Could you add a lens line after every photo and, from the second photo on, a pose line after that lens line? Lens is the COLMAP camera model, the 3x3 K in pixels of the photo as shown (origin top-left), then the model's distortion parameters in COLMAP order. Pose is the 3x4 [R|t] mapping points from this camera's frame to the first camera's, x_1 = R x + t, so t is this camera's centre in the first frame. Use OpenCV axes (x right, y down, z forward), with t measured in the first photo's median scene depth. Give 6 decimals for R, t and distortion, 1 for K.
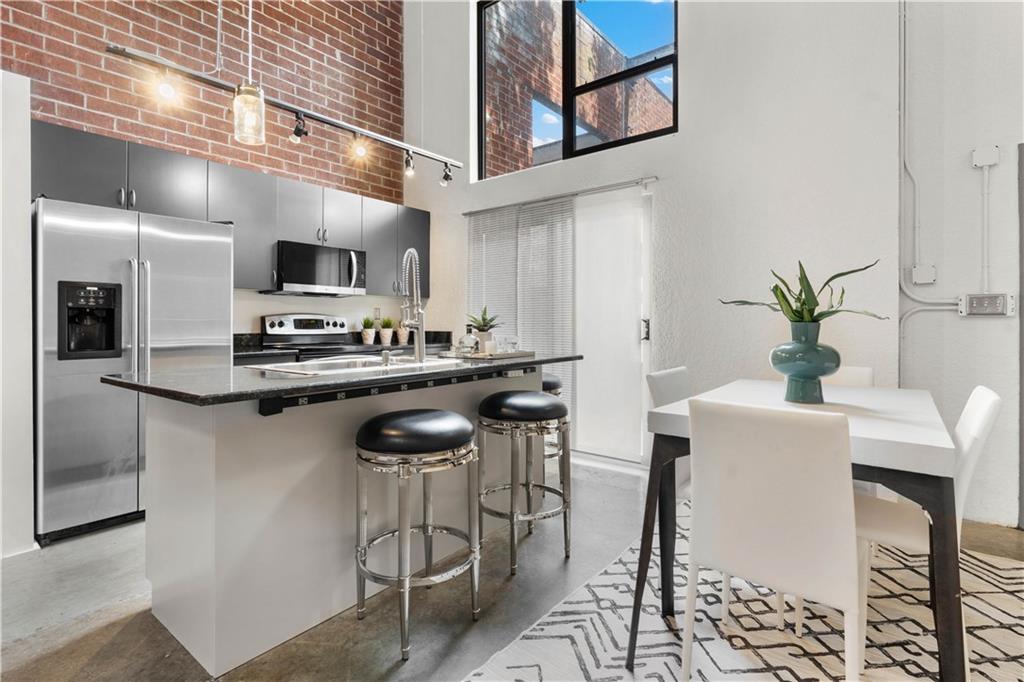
lens RADIAL K [[494.0, 0, 506.1], [0, 494.0, 320.7], [0, 0, 1]] dist [-0.001860, -0.000277]
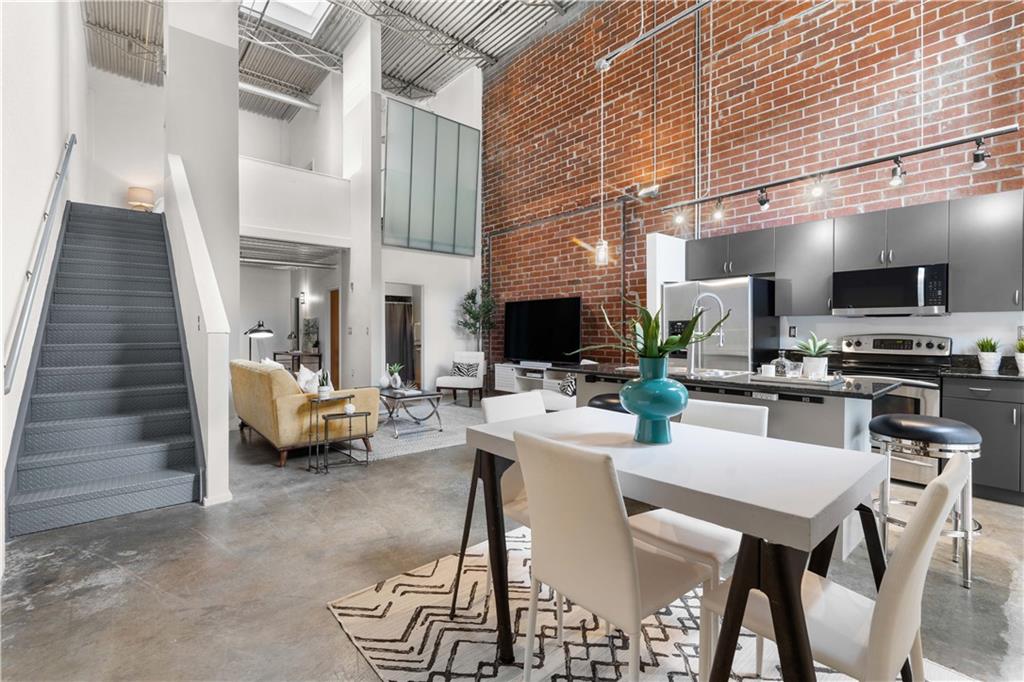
lens RADIAL K [[452.4, 0, 513.3], [0, 452.4, 336.7], [0, 0, 1]] dist [0.003017, 0.000286]
pose [[-0.177624, 0.013069, -0.984012, 0.925700], [0.000998, 0.999914, 0.013100, -0.030415], [0.984098, 0.001345, -0.177621, 0.548630]]
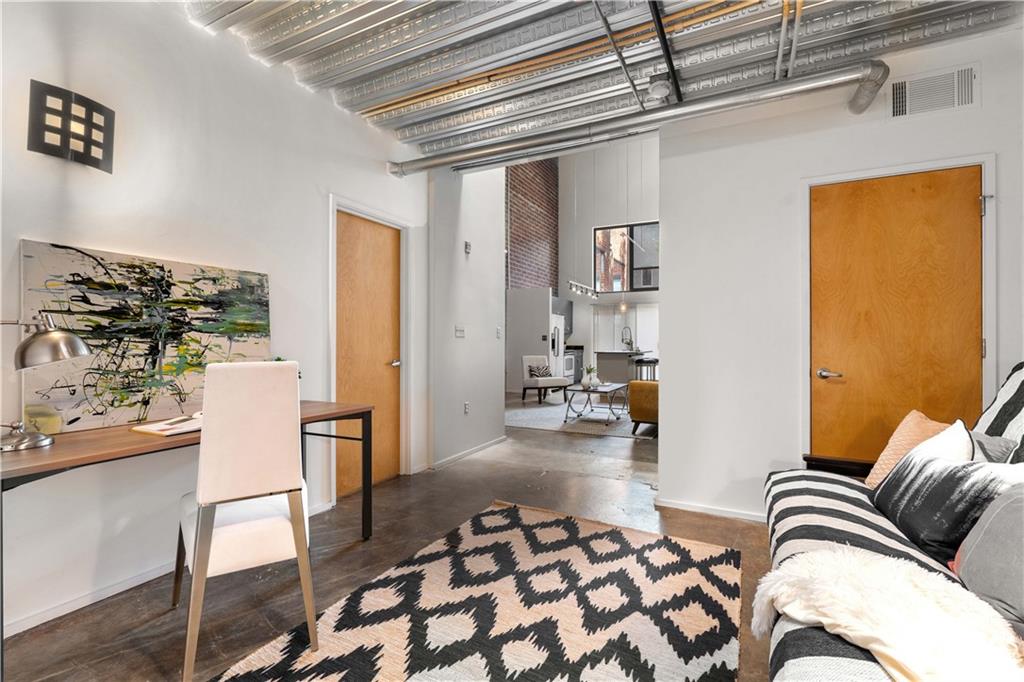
lens RADIAL K [[461.5, 0, 502.7], [0, 461.5, 338.1], [0, 0, 1]] dist [-0.001631, -0.000491]
pose [[0.981022, 0.007359, 0.193755, -1.690598], [-0.006802, 0.999971, -0.003541, -0.011259], [-0.193775, 0.002156, 0.981044, -2.338084]]
